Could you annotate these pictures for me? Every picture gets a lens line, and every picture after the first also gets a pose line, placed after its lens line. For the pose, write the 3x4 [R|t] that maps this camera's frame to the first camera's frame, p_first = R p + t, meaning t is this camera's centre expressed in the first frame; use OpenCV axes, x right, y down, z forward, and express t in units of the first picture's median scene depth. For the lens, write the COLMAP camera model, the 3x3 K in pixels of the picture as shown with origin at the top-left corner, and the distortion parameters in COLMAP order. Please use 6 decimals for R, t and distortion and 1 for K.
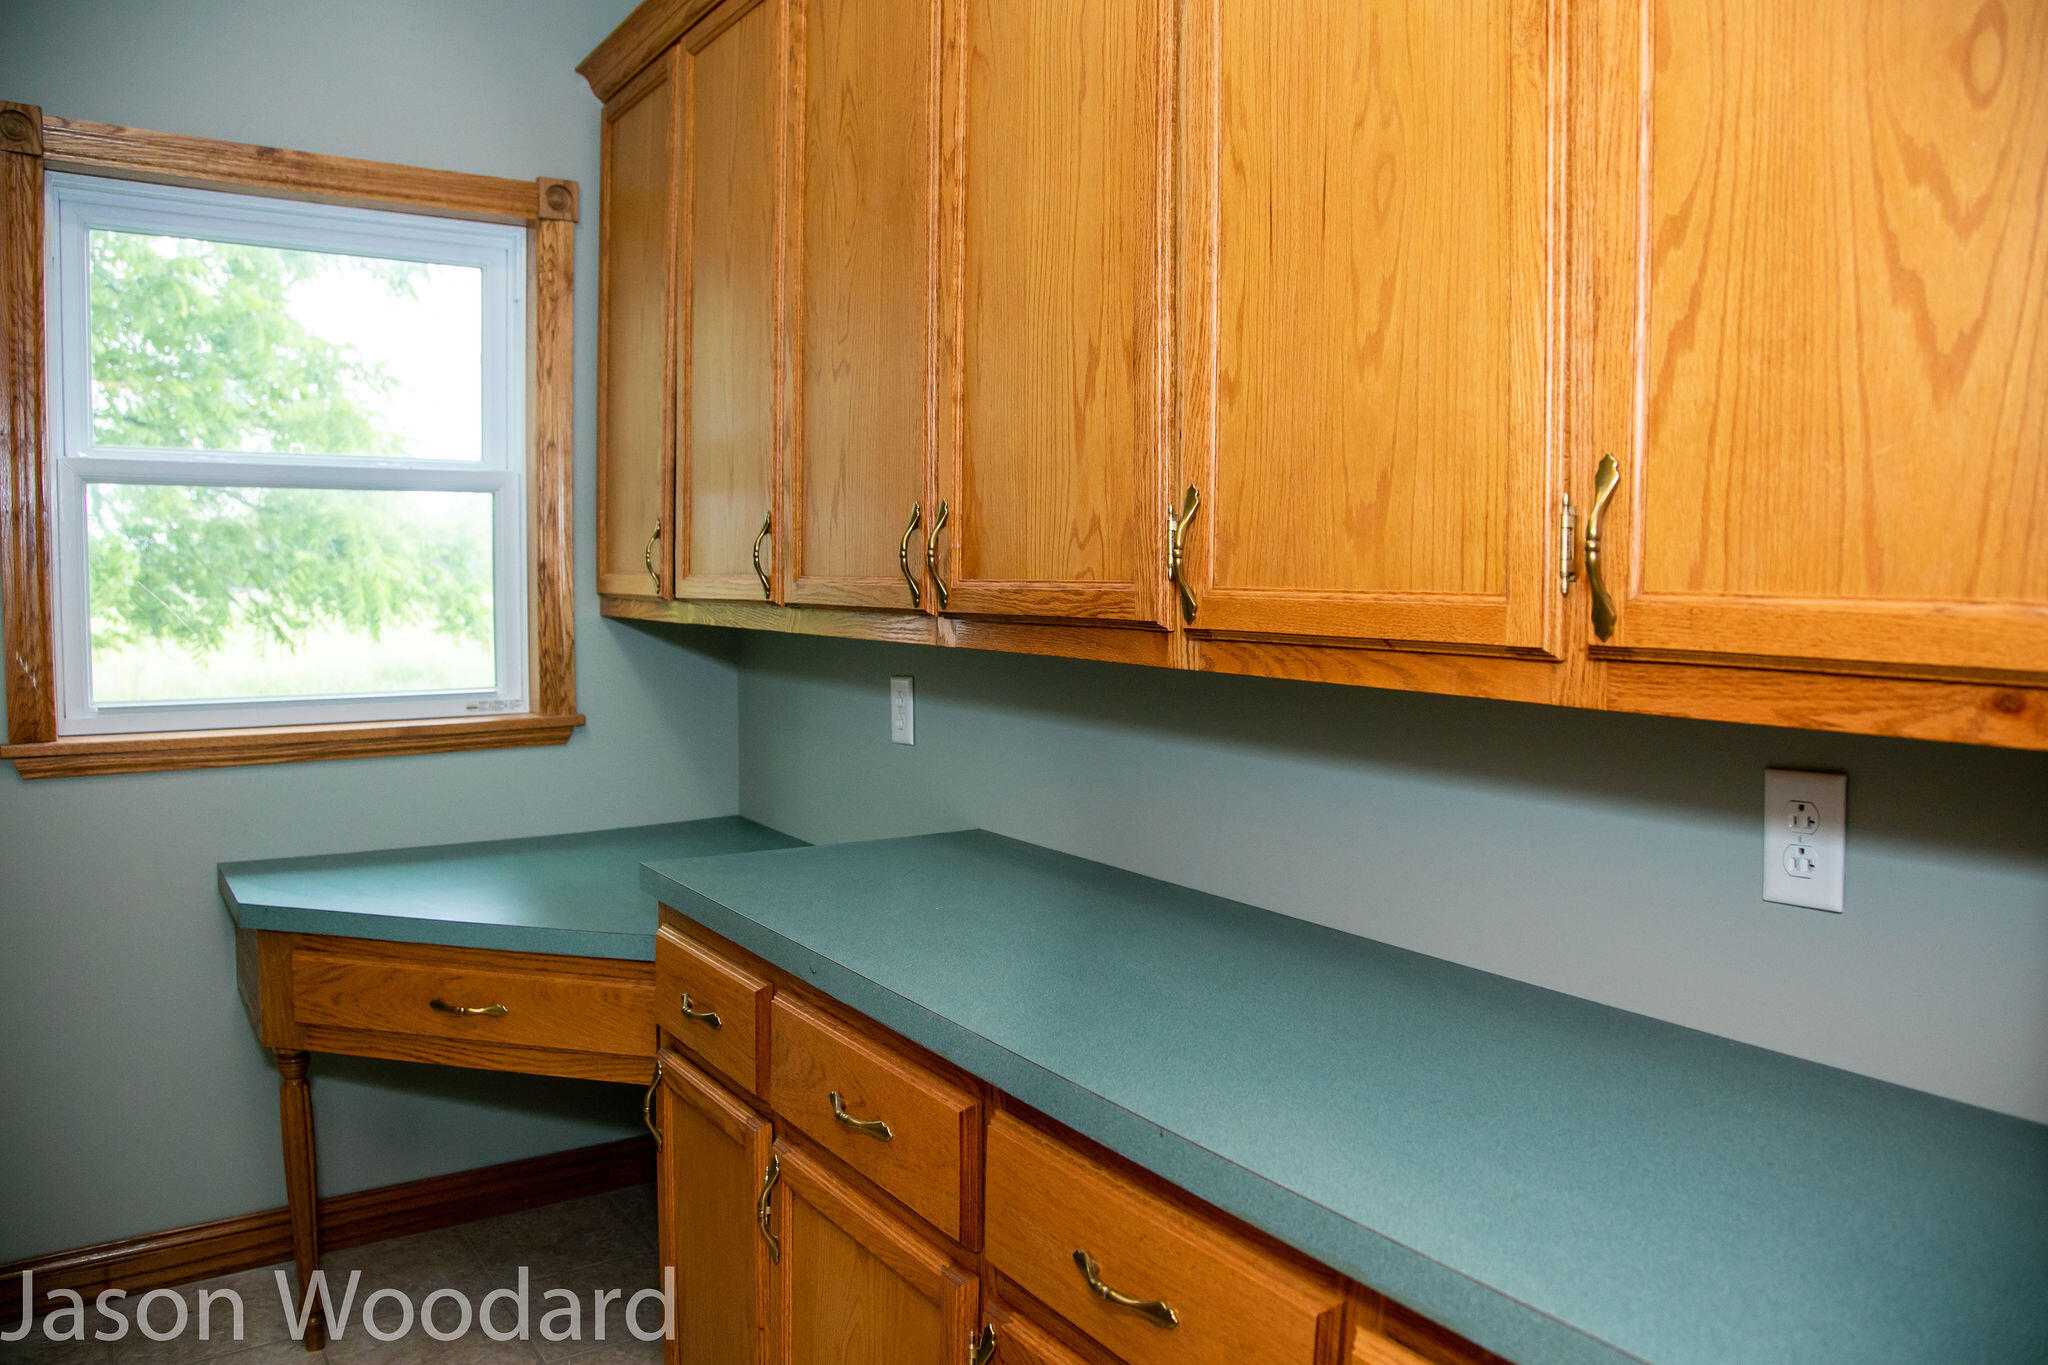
lens RADIAL K [[1427.9, 0, 1023.7], [0, 1427.9, 654.1], [0, 0, 1]] dist [-0.130807, 0.063018]
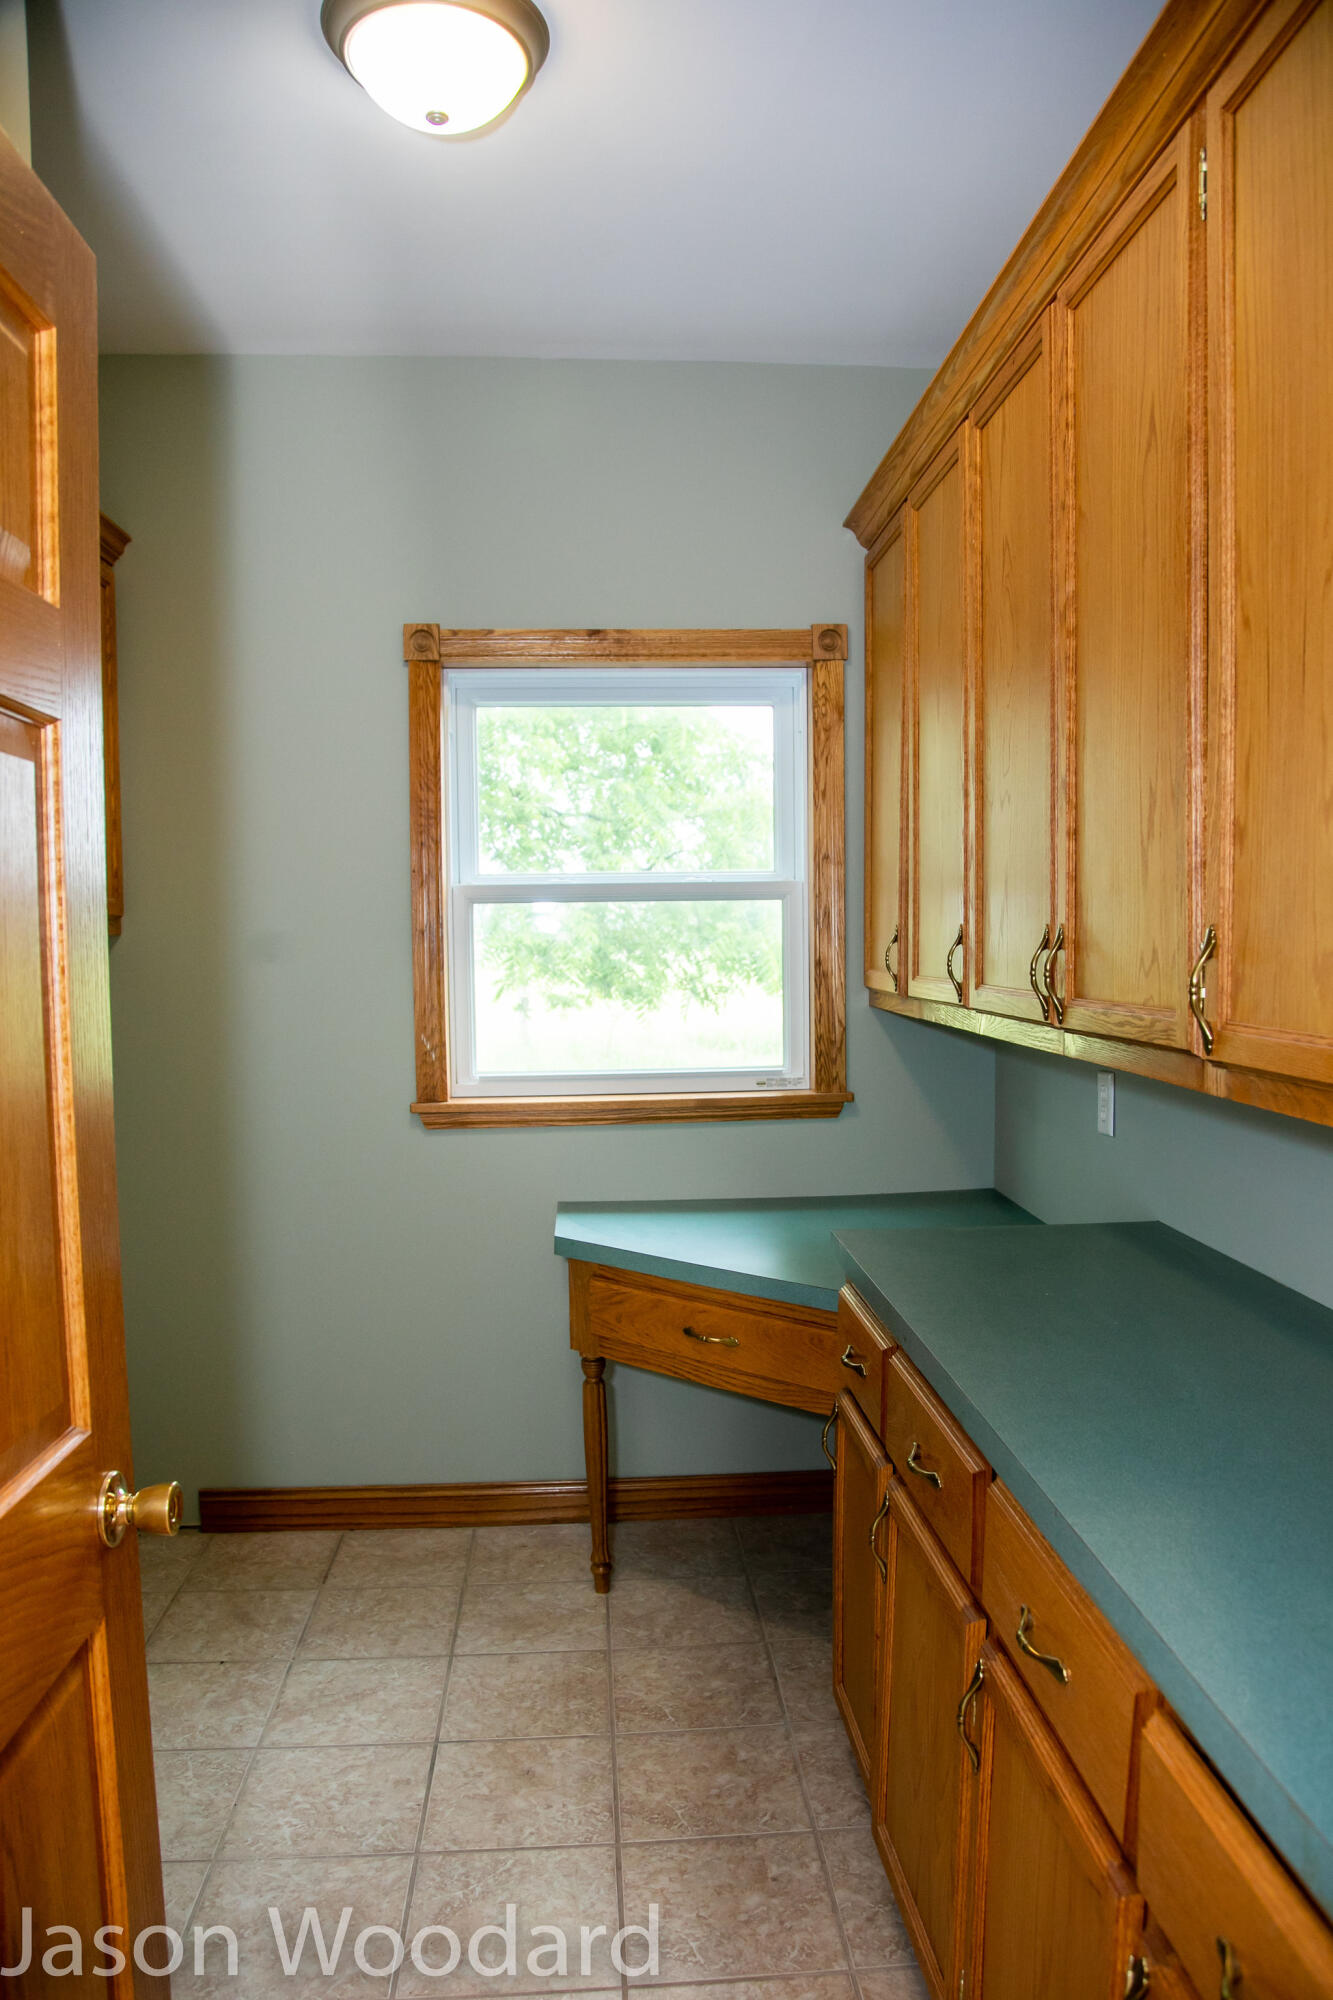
lens RADIAL K [[1400.0, 0, 668.7], [0, 1400.0, 1019.6], [0, 0, 1]] dist [-0.127829, 0.063962]
pose [[0.855582, 0.012752, -0.517510, 0.169338], [-0.009040, 0.999912, 0.009693, -0.030153], [0.517588, -0.003615, 0.855622, -0.051539]]
